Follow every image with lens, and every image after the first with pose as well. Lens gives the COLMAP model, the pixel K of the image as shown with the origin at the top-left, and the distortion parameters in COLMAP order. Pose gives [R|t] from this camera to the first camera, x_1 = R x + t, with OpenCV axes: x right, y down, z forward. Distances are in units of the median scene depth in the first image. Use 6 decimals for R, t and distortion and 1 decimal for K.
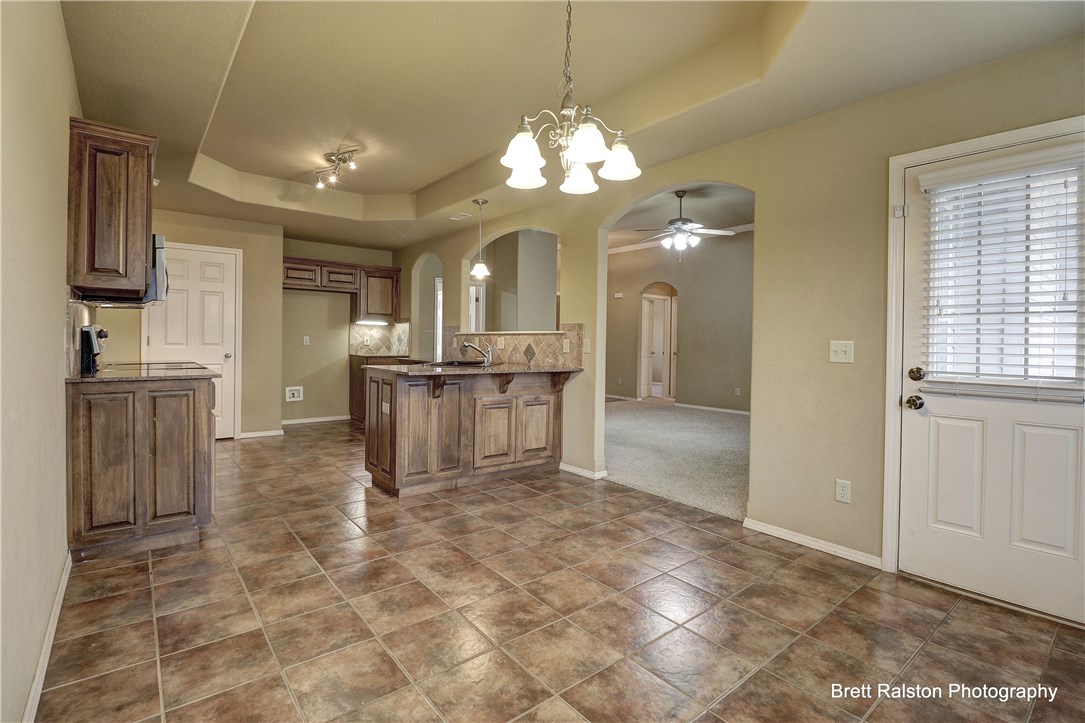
lens RADIAL K [[510.7, 0, 544.6], [0, 510.7, 346.2], [0, 0, 1]] dist [-0.005542, -0.007663]
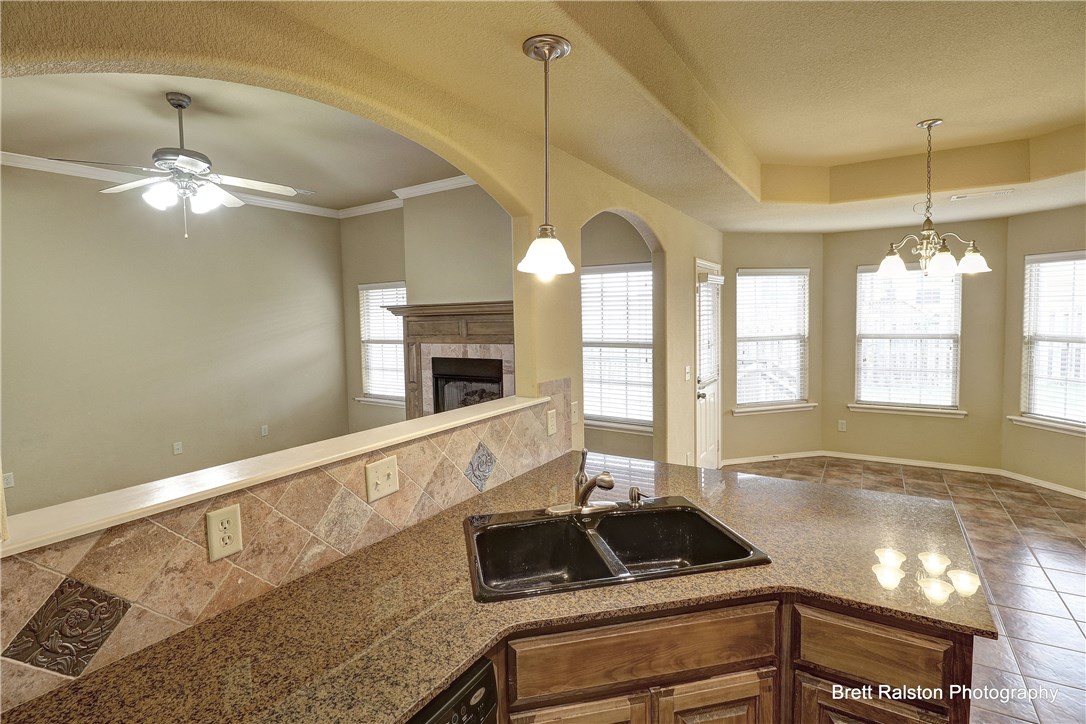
lens RADIAL K [[511.2, 0, 543.7], [0, 511.2, 349.7], [0, 0, 1]] dist [-0.005542, -0.007663]
pose [[-0.311447, -0.071258, 0.947588, -0.535315], [0.024745, 0.996238, 0.083050, -0.141175], [-0.949941, 0.049314, -0.308512, 1.327825]]
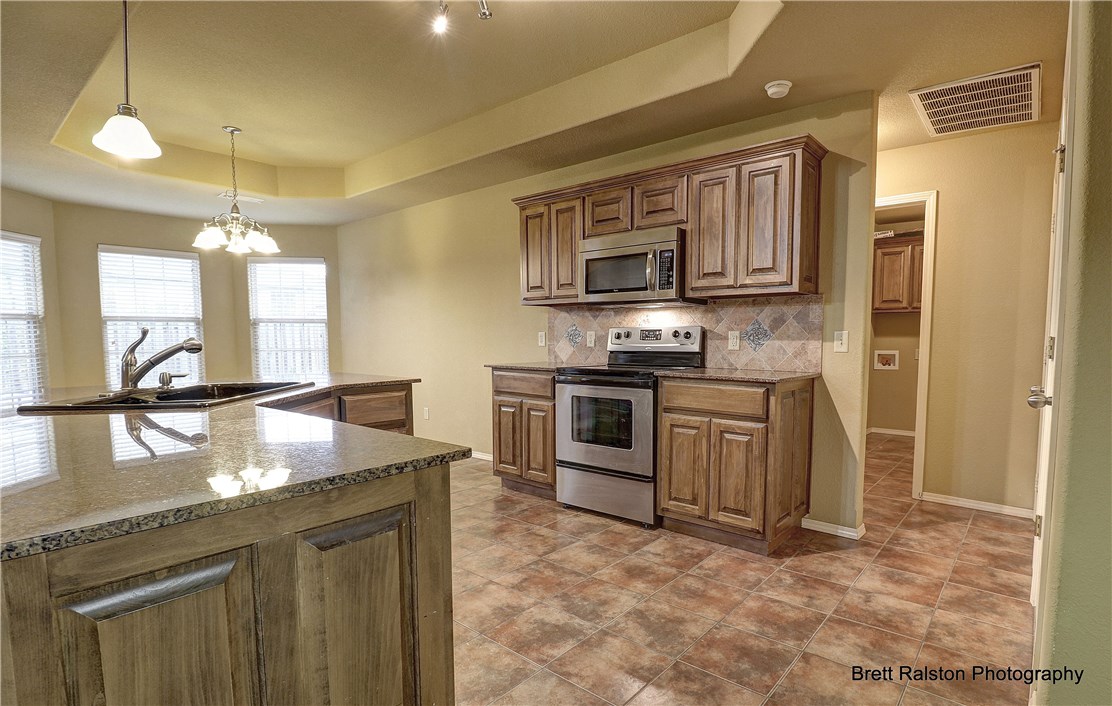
lens RADIAL K [[554.1, 0, 599.1], [0, 554.1, 374.0], [0, 0, 1]] dist [-0.009064, -0.004461]
pose [[-0.977558, 0.000096, -0.210665, -0.438343], [-0.015723, 0.997177, 0.073416, -0.021377], [0.210078, 0.075081, -0.974798, 1.744120]]
